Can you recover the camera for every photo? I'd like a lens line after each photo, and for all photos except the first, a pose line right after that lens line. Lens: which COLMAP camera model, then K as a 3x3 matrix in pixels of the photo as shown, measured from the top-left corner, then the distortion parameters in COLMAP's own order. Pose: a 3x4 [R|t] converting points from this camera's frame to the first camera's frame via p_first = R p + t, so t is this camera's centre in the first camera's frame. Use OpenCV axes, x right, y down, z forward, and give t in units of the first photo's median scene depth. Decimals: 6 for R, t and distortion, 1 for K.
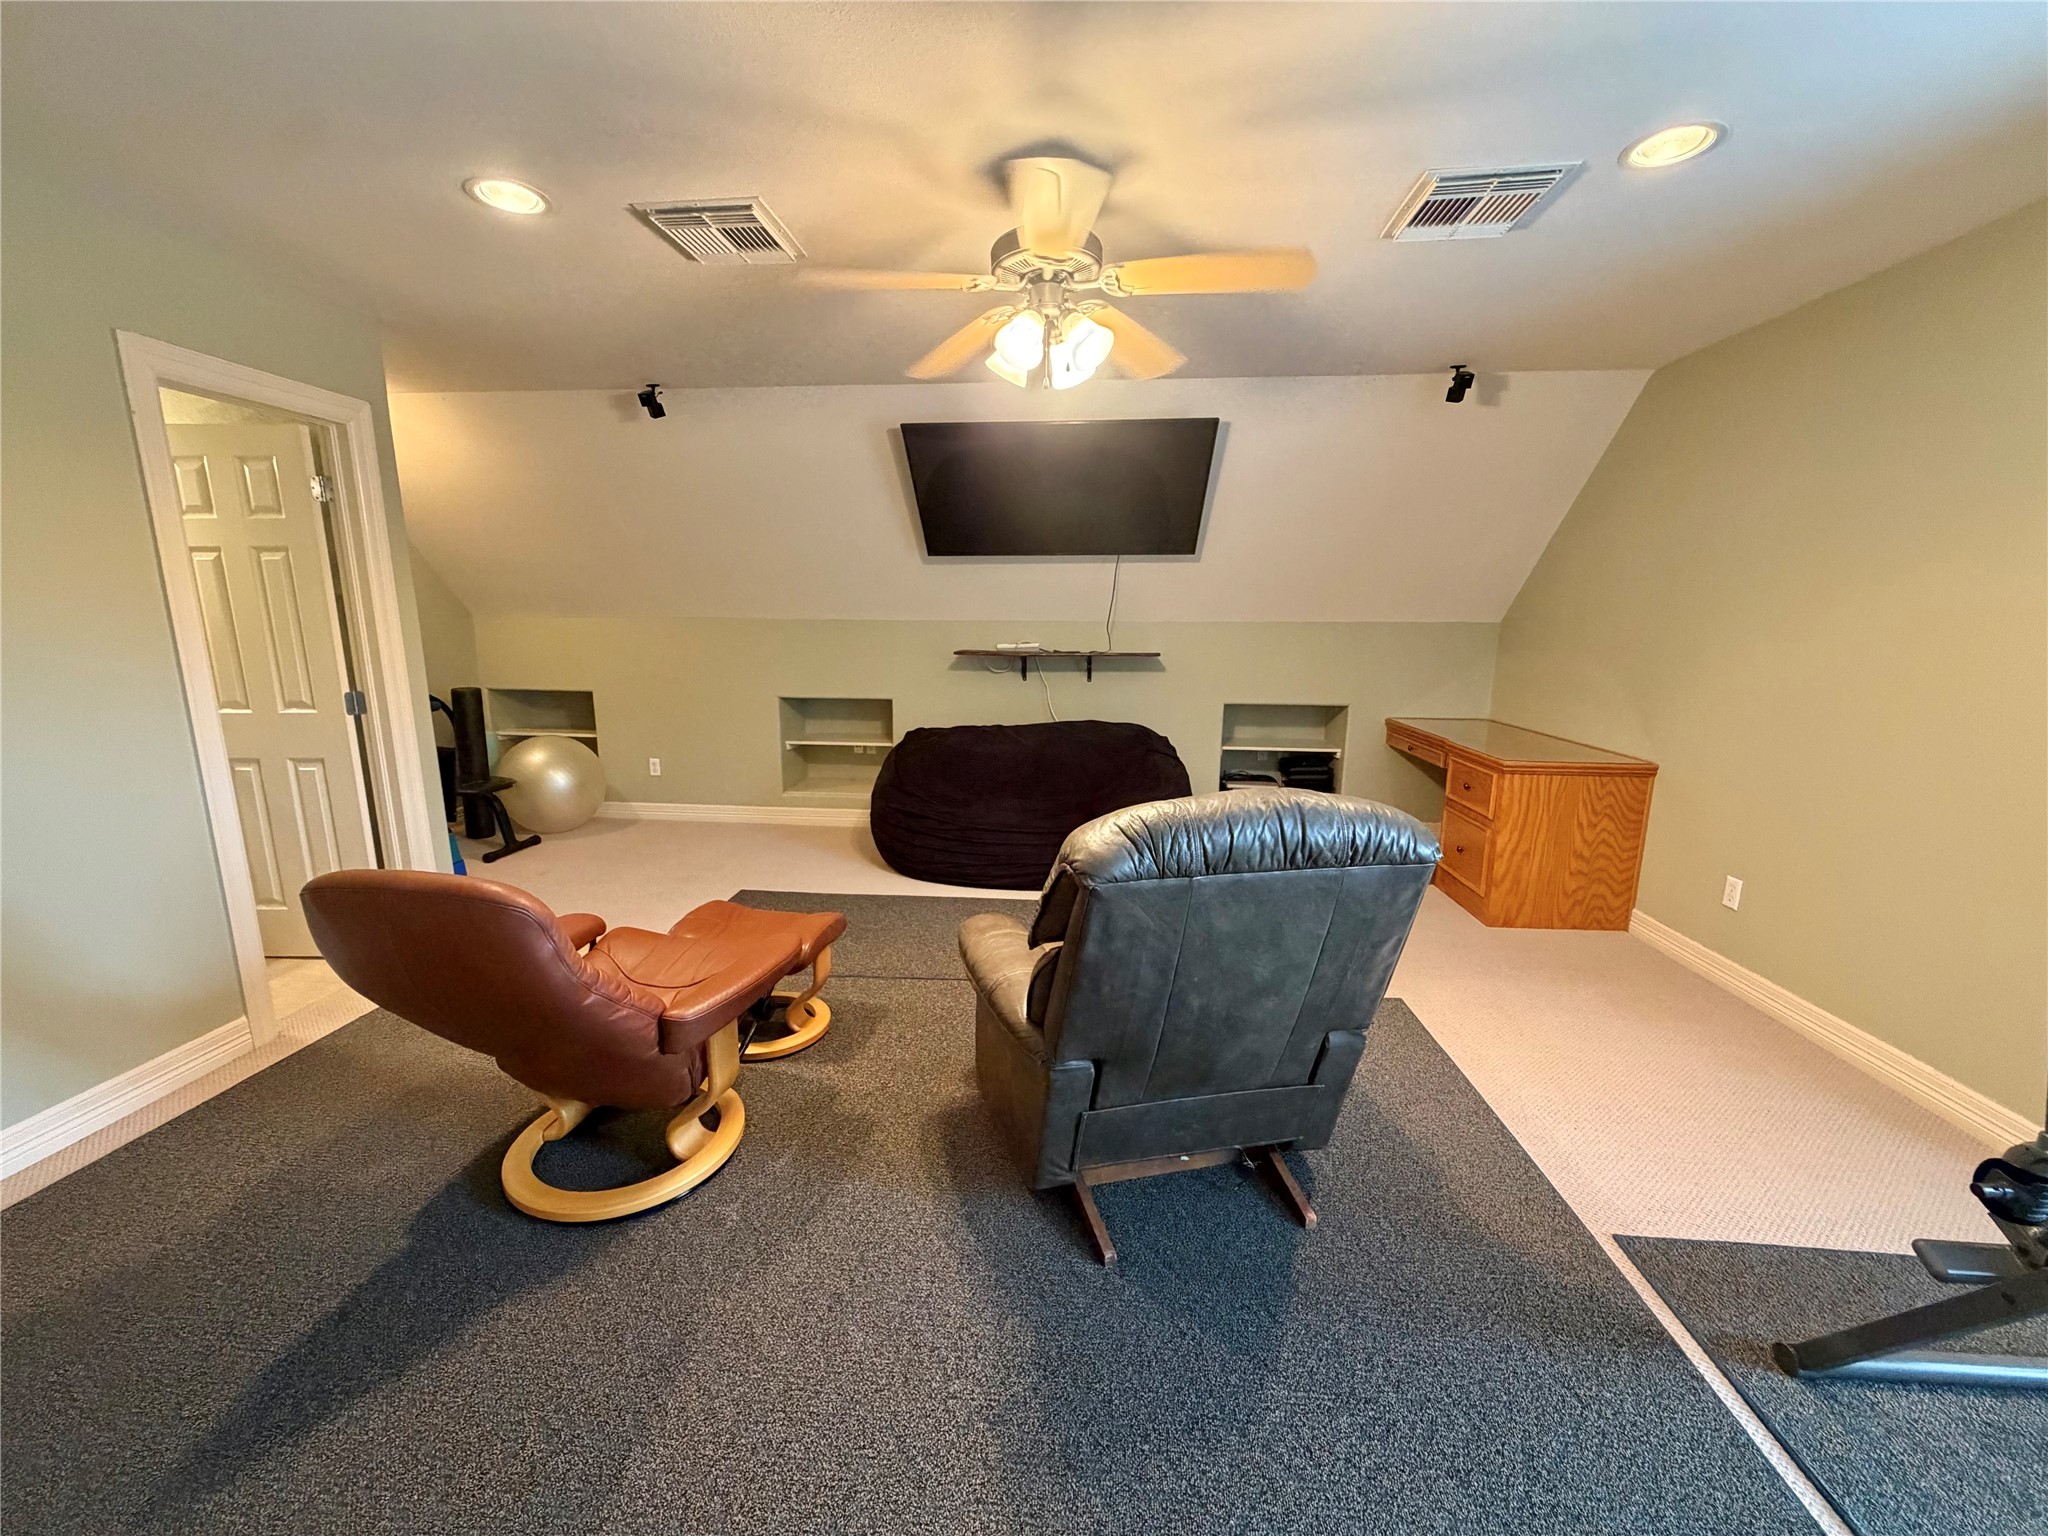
lens RADIAL K [[812.7, 0, 1016.0], [0, 812.7, 769.2], [0, 0, 1]] dist [-0.000575, 0.000071]
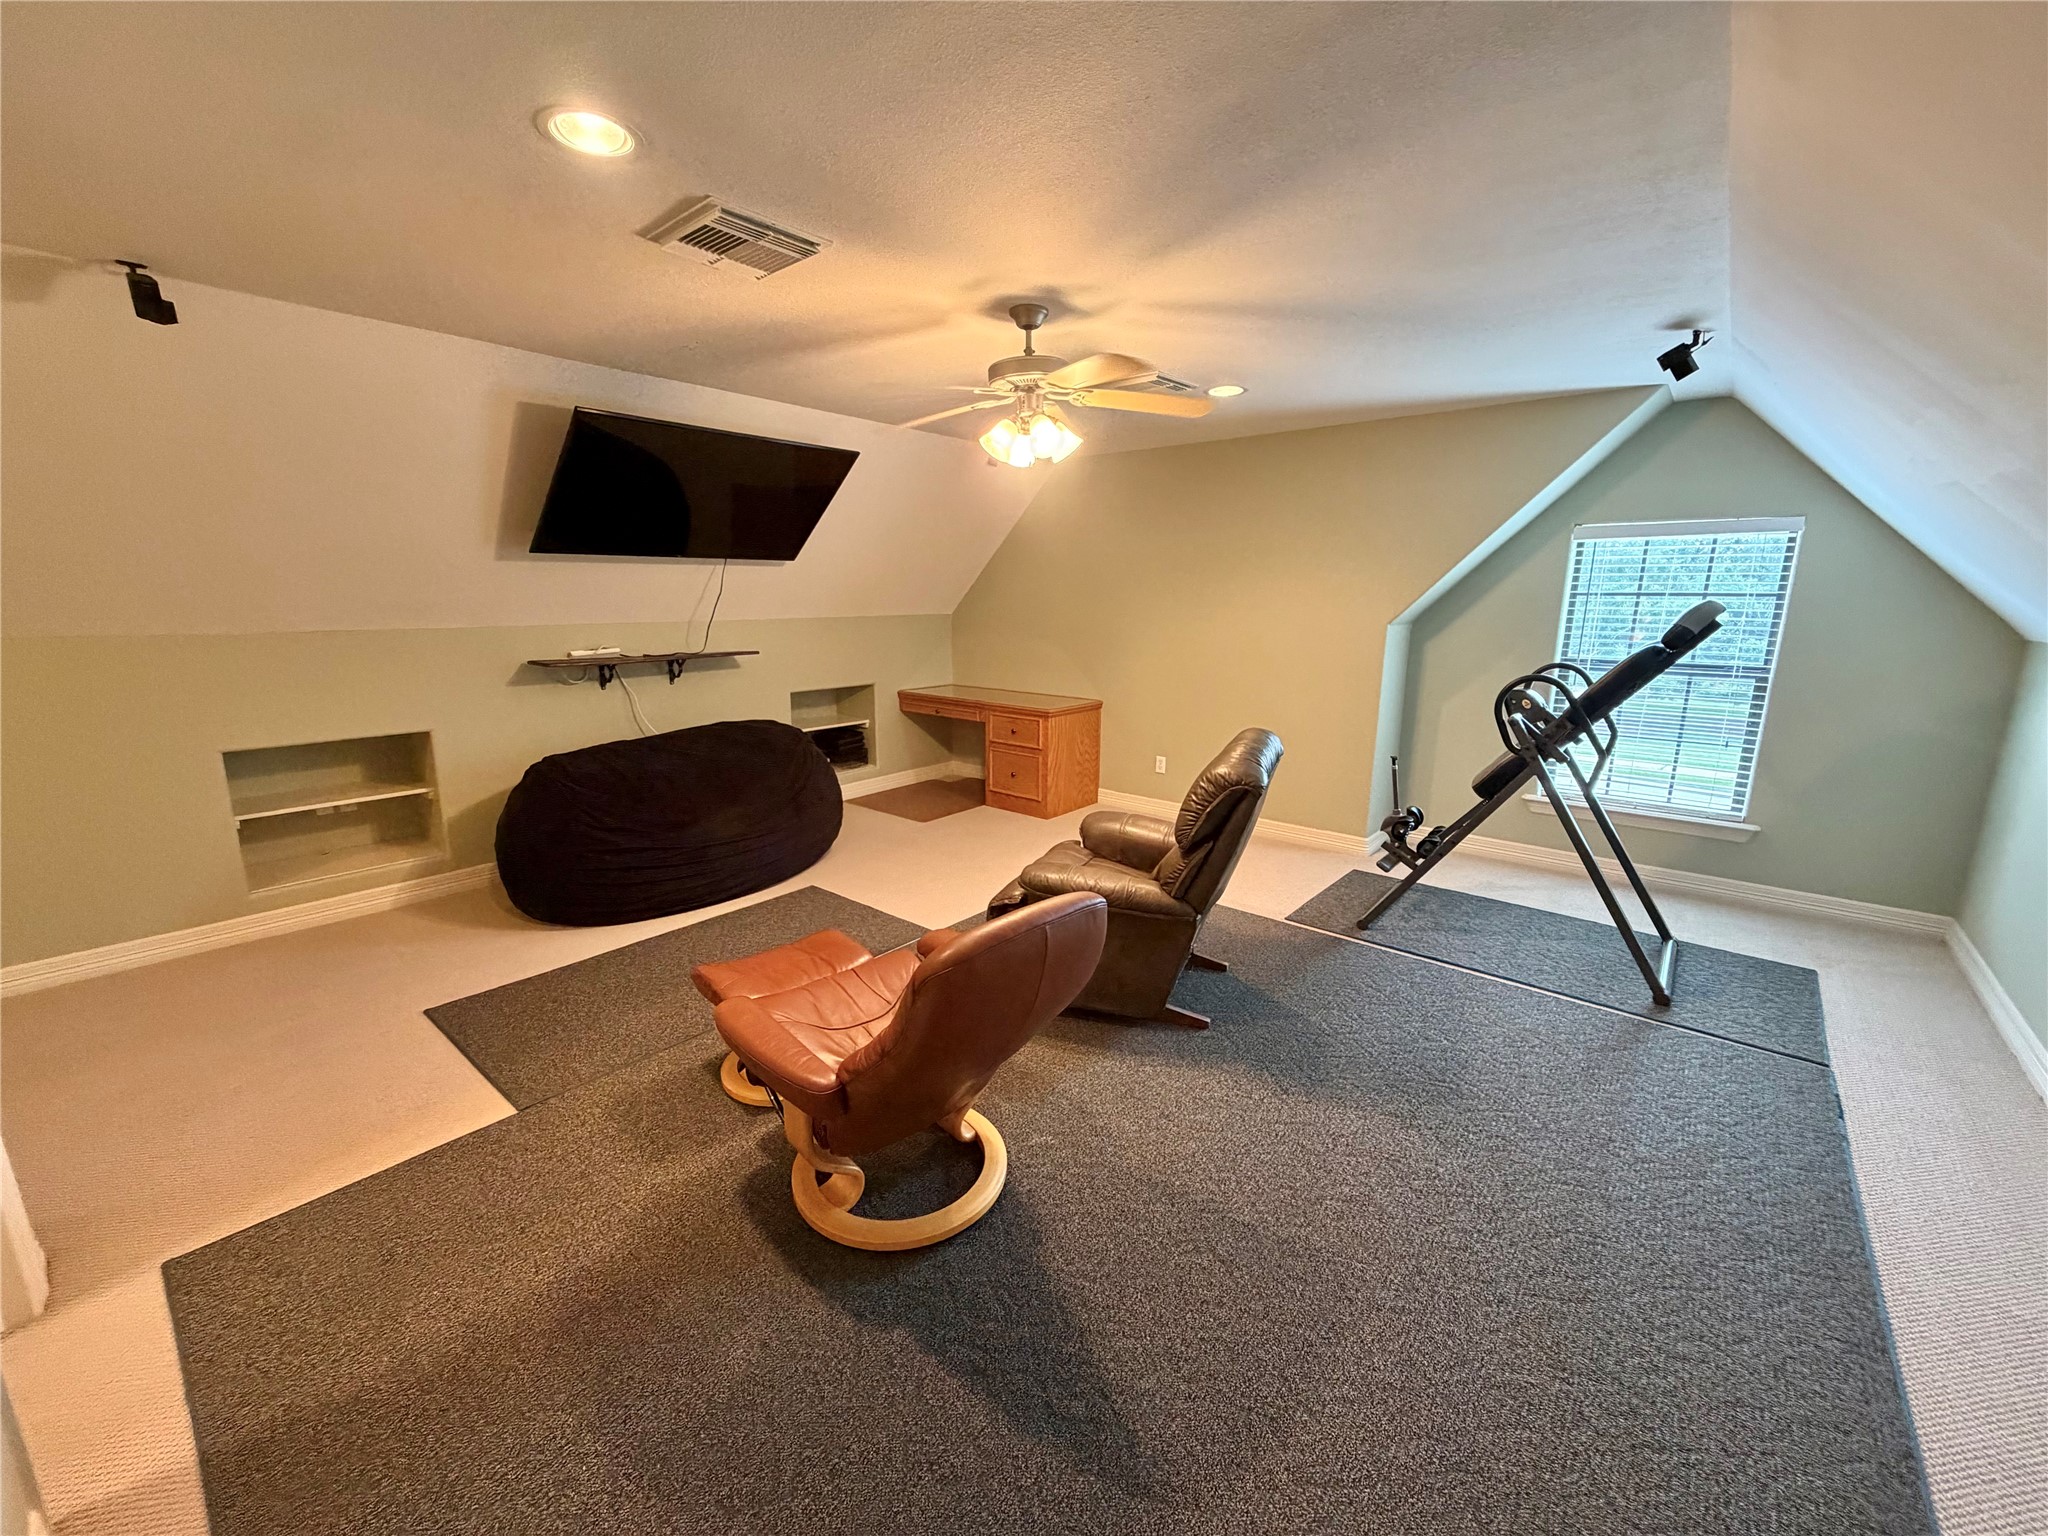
lens RADIAL K [[831.3, 0, 1019.2], [0, 831.3, 753.2], [0, 0, 1]] dist [-0.008057, 0.000014]
pose [[0.568184, -0.159506, 0.807294, -0.681508], [0.153089, 0.984397, 0.086752, -0.070419], [-0.808536, 0.074297, 0.583738, 0.140455]]
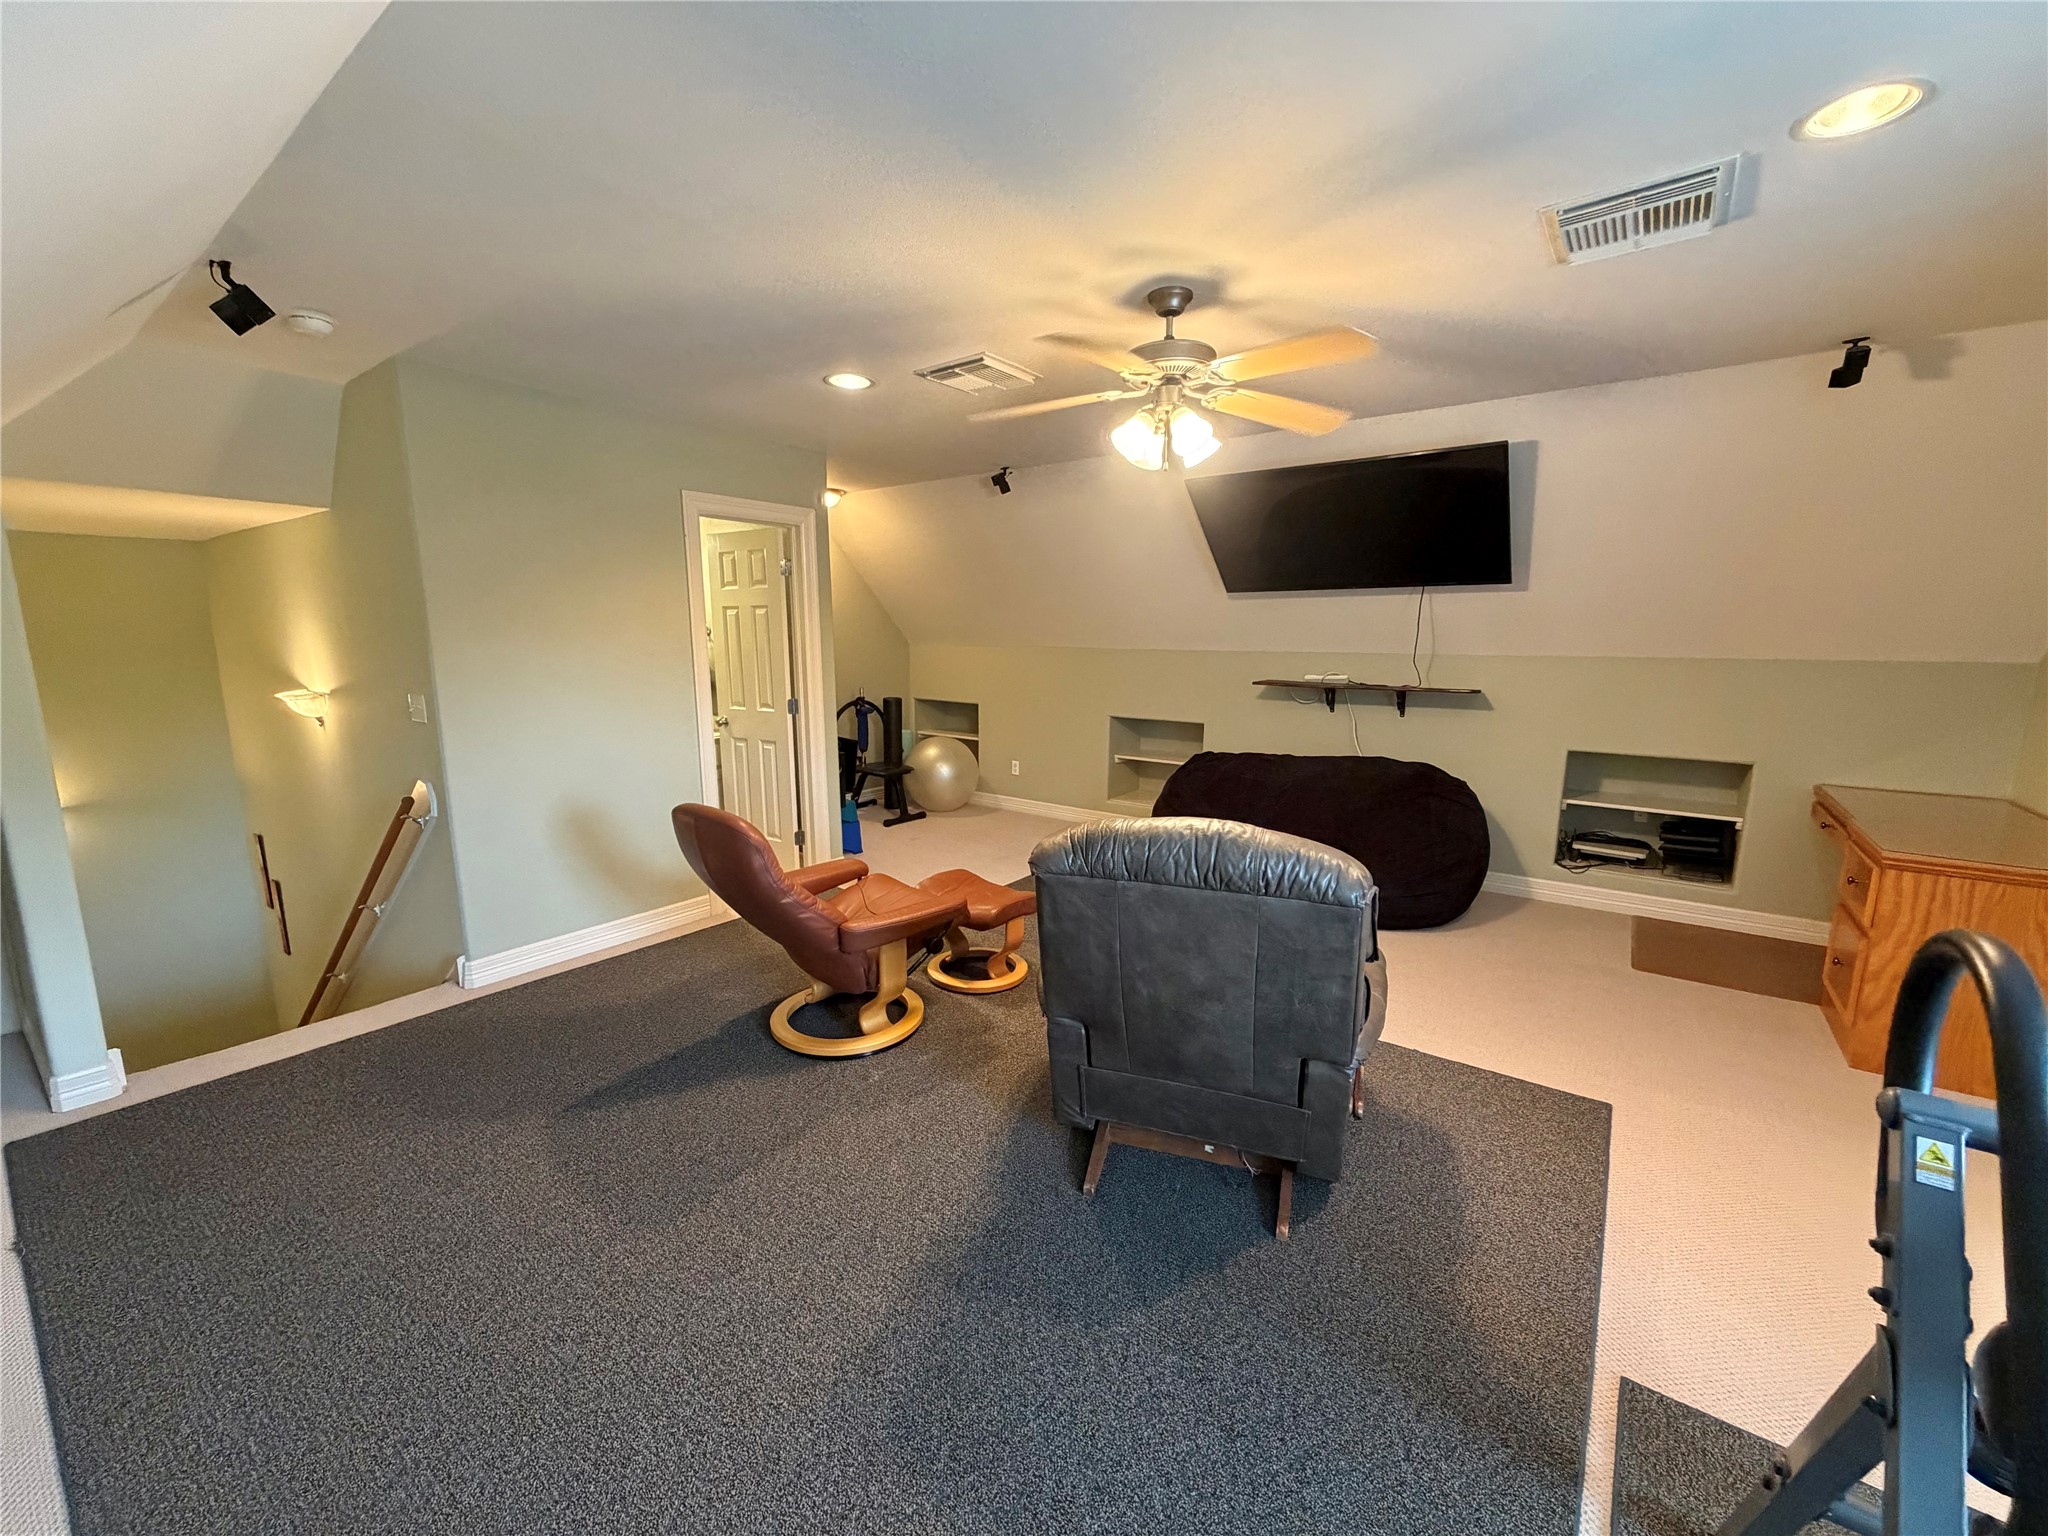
lens RADIAL K [[812.7, 0, 1016.0], [0, 812.7, 769.2], [0, 0, 1]] dist [-0.000575, 0.000071]
pose [[0.848953, 0.086154, -0.521398, 0.293290], [-0.097207, 0.995245, 0.006175, -0.012219], [0.519451, 0.045441, 0.853291, -0.061931]]
